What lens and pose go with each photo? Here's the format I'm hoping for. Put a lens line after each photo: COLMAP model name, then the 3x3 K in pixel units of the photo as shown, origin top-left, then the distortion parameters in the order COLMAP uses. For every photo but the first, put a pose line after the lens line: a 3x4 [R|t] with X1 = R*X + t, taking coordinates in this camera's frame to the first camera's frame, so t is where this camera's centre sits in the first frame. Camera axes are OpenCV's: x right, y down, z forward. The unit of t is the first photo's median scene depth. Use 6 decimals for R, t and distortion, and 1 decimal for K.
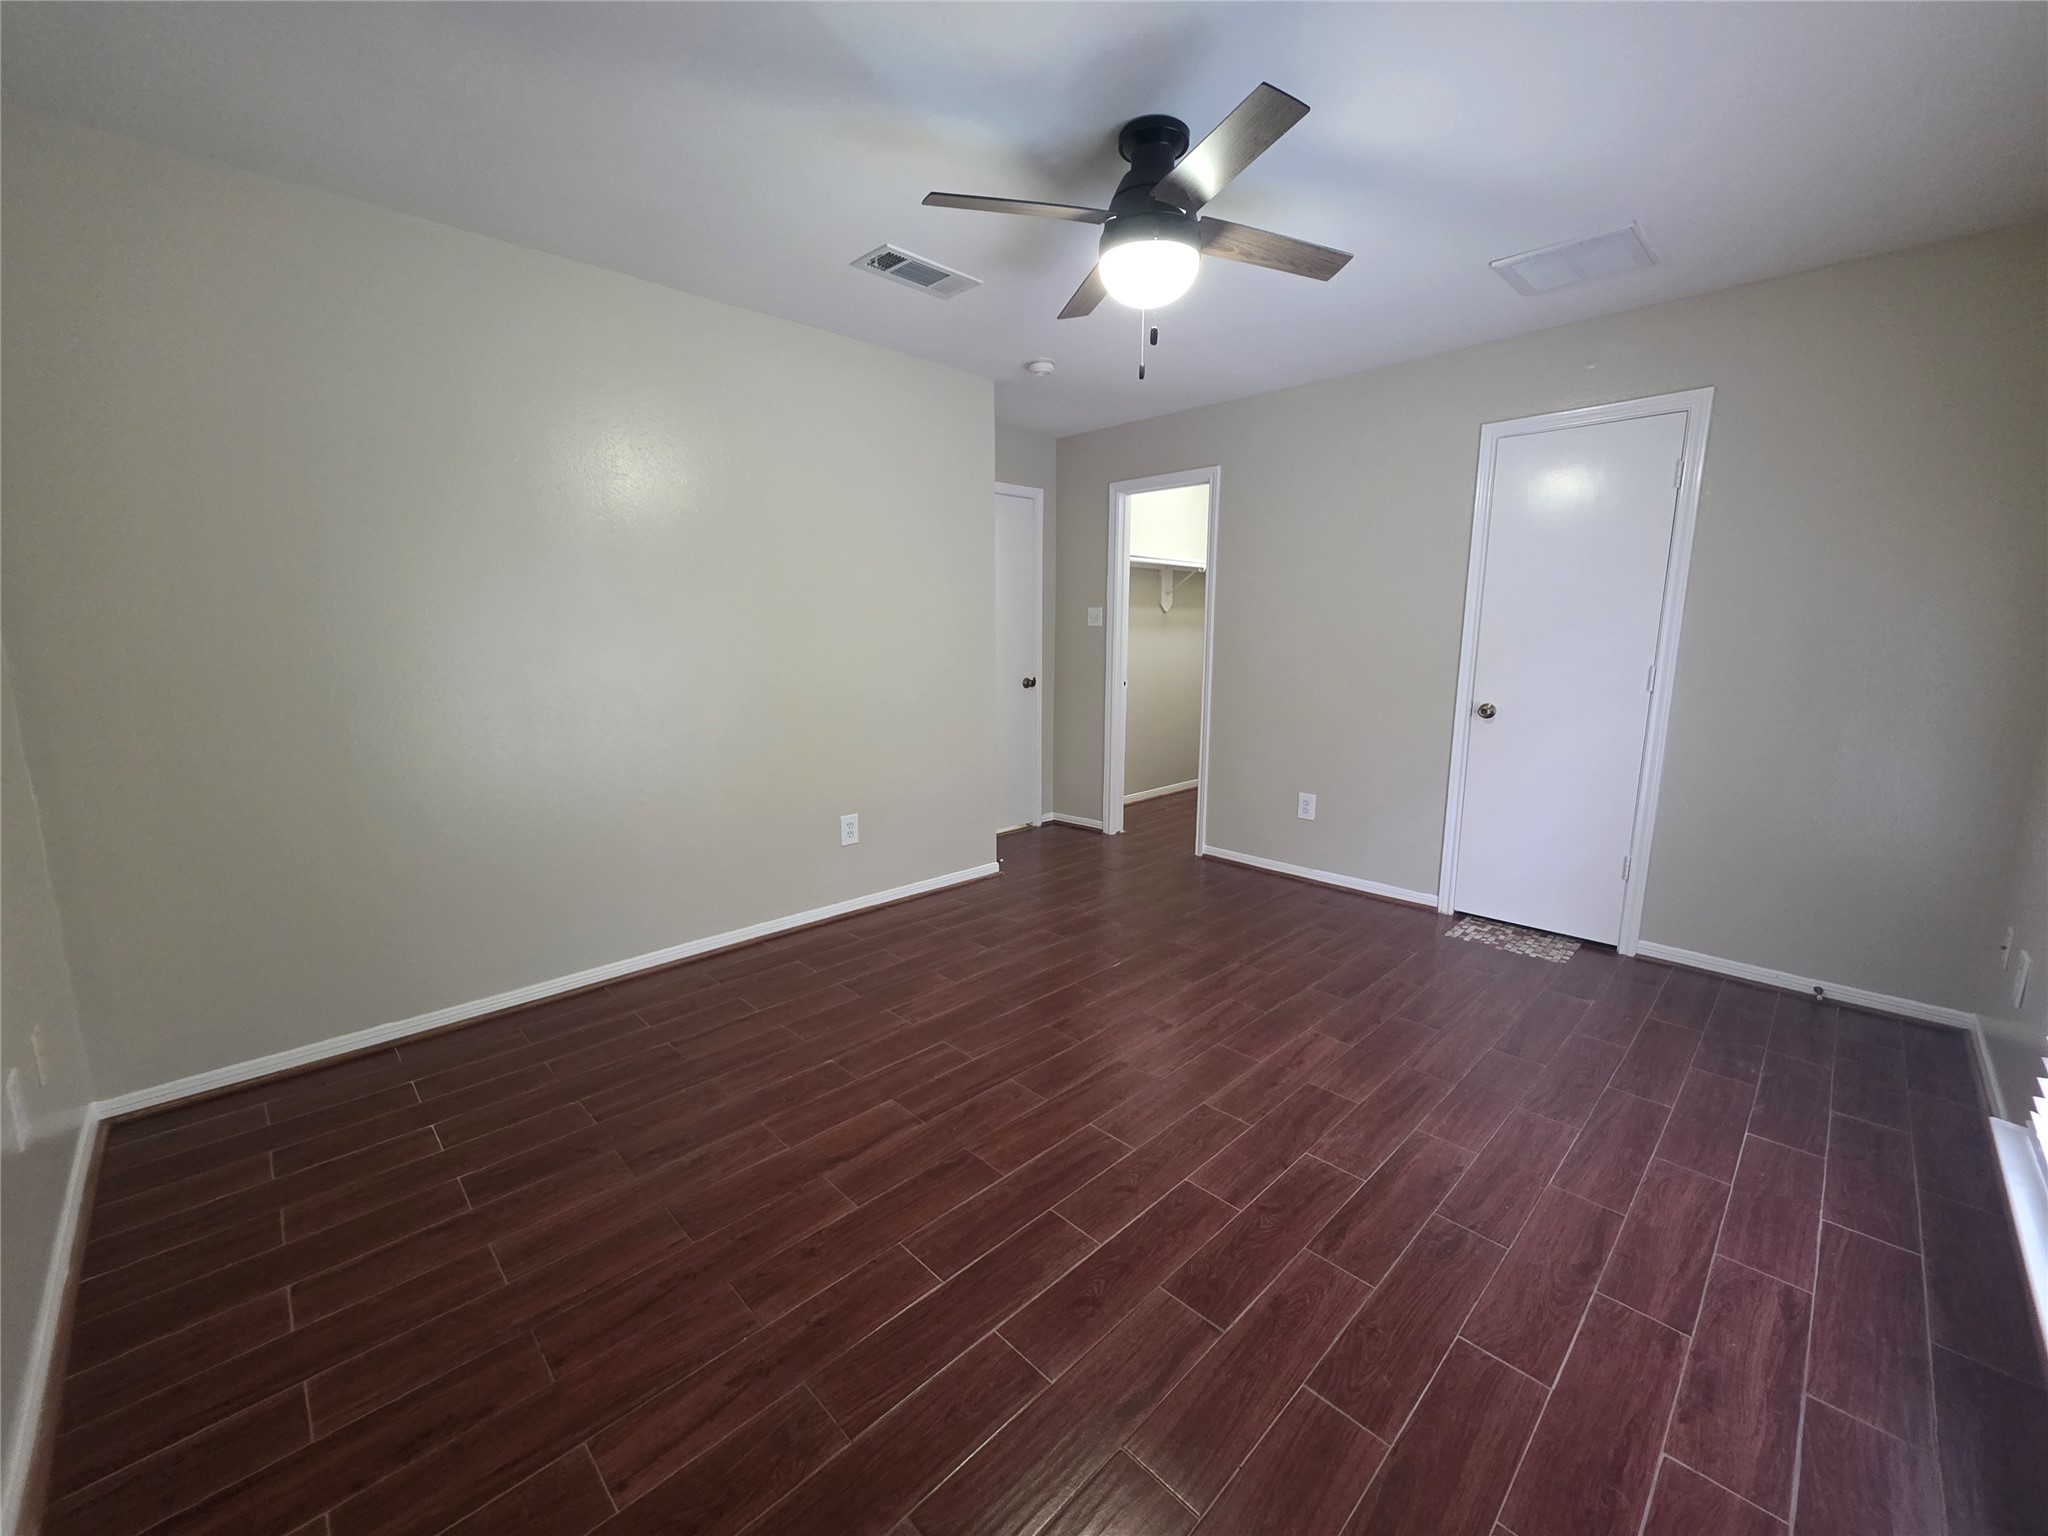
lens RADIAL K [[821.4, 0, 1018.9], [0, 821.4, 770.8], [0, 0, 1]] dist [0.007002, 0.000015]
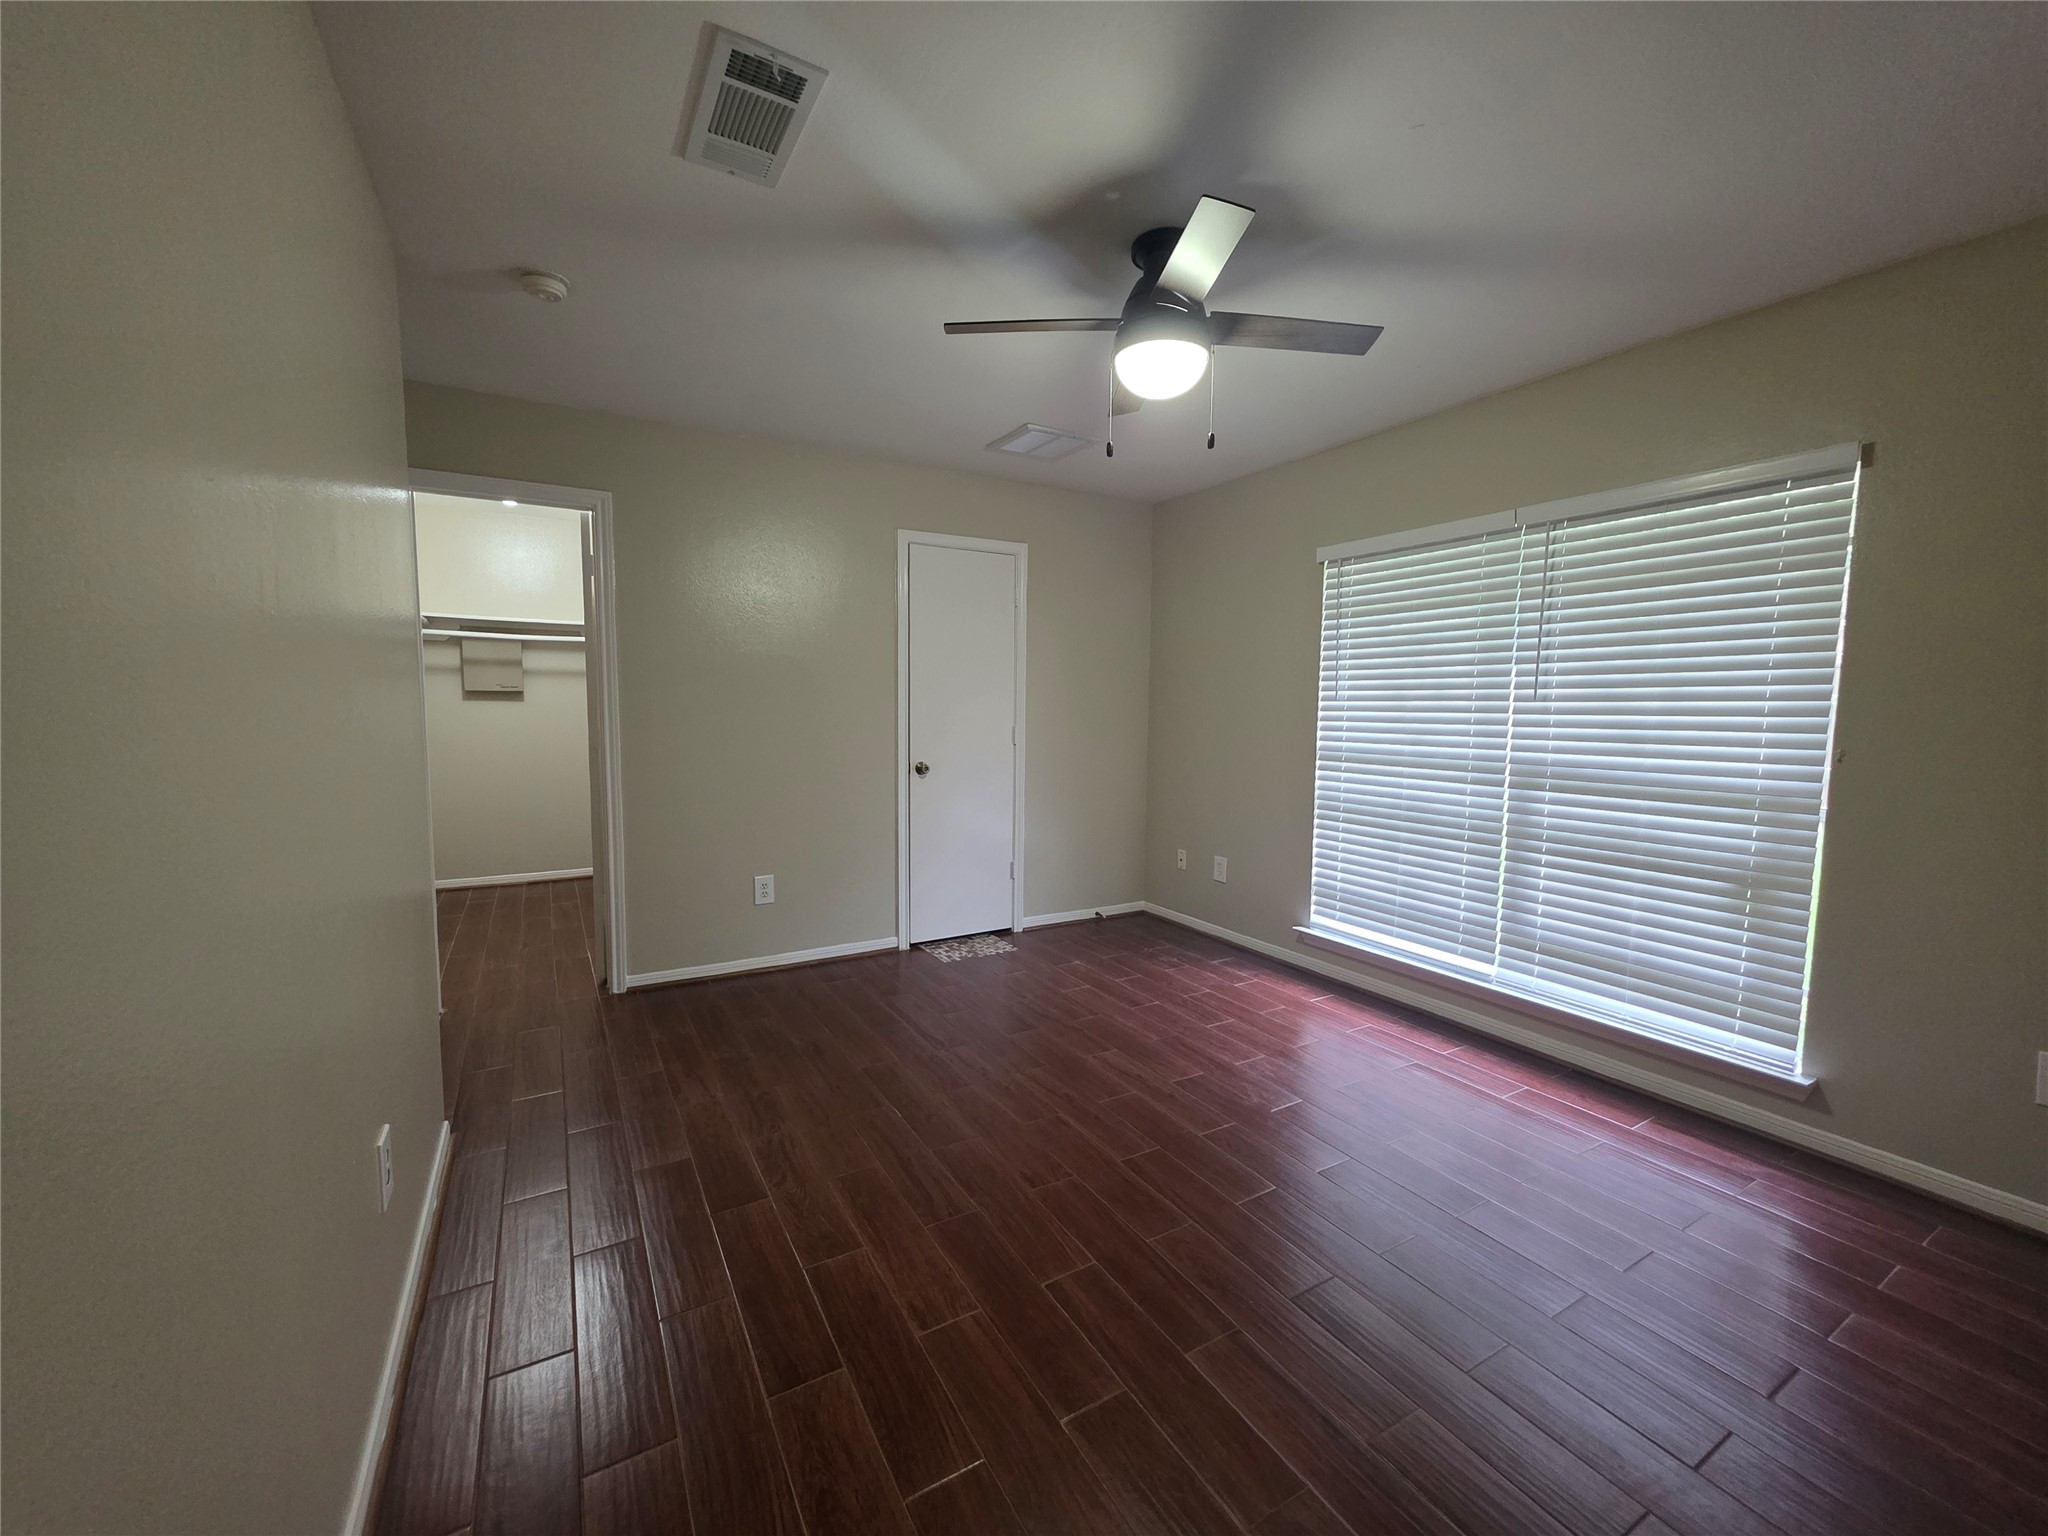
lens RADIAL K [[821.4, 0, 1018.9], [0, 821.4, 770.8], [0, 0, 1]] dist [0.007002, 0.000015]
pose [[0.242254, -0.086227, 0.966374, -0.571268], [0.155934, 0.986555, 0.048937, -0.110367], [-0.957600, 0.138835, 0.252442, 0.597448]]
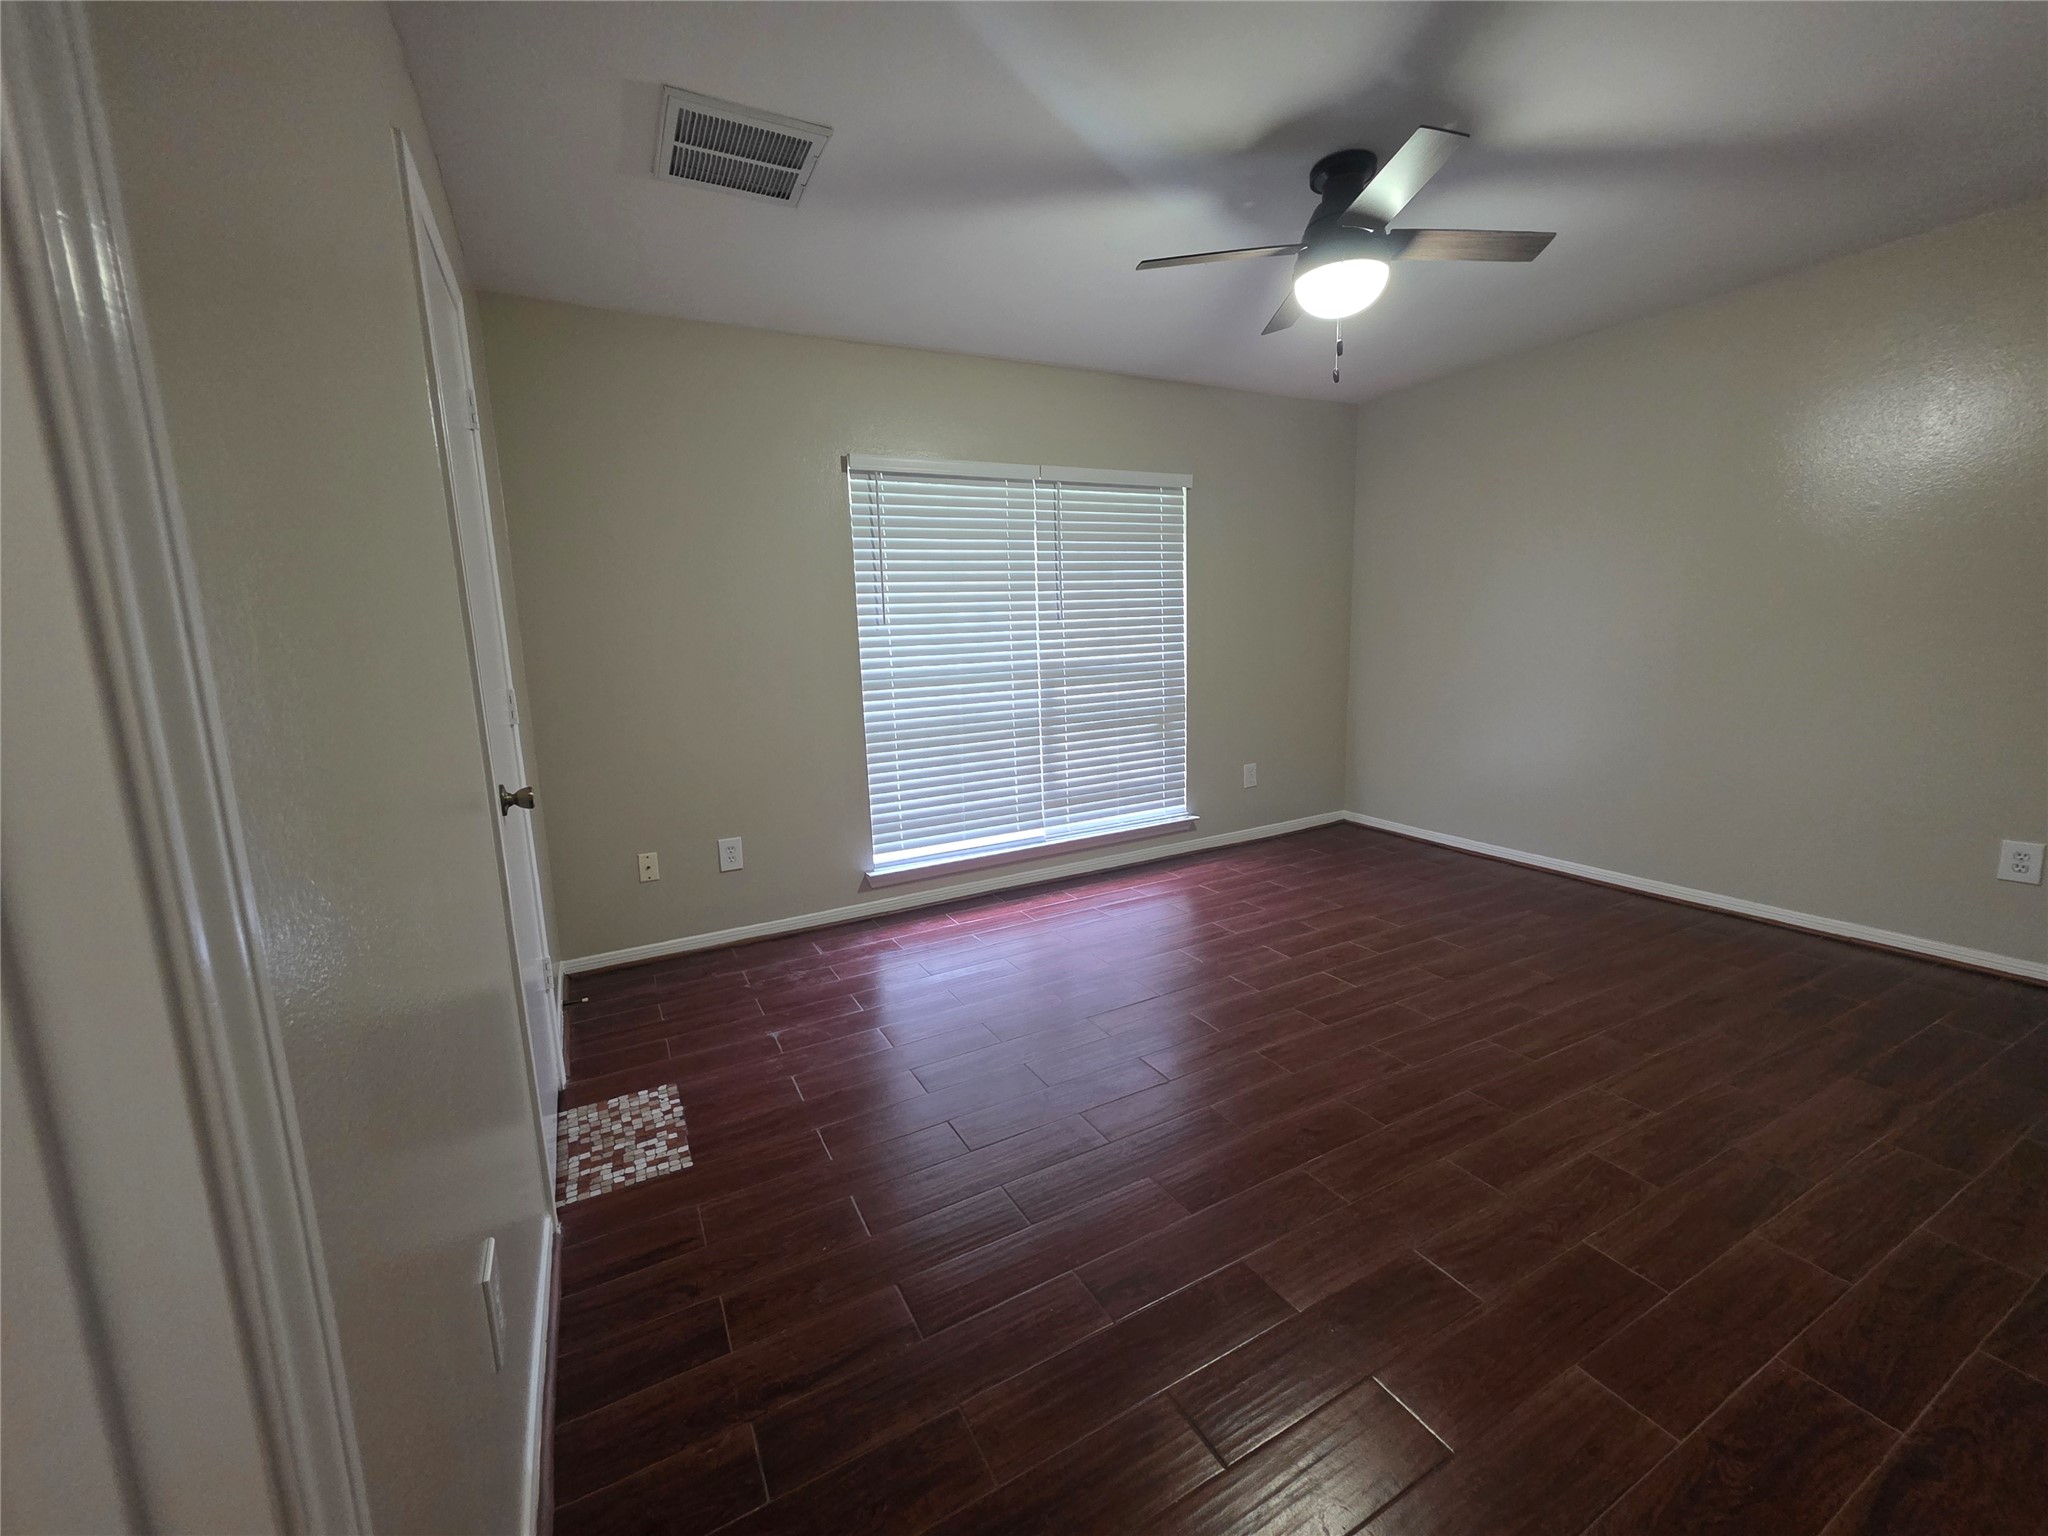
lens RADIAL K [[815.8, 0, 1029.1], [0, 815.8, 759.0], [0, 0, 1]] dist [0.001303, 0.000096]
pose [[-0.960737, -0.011012, 0.277241, 0.148859], [0.079014, 0.946979, 0.311427, -0.231642], [-0.265971, 0.321106, -0.908928, 1.419535]]
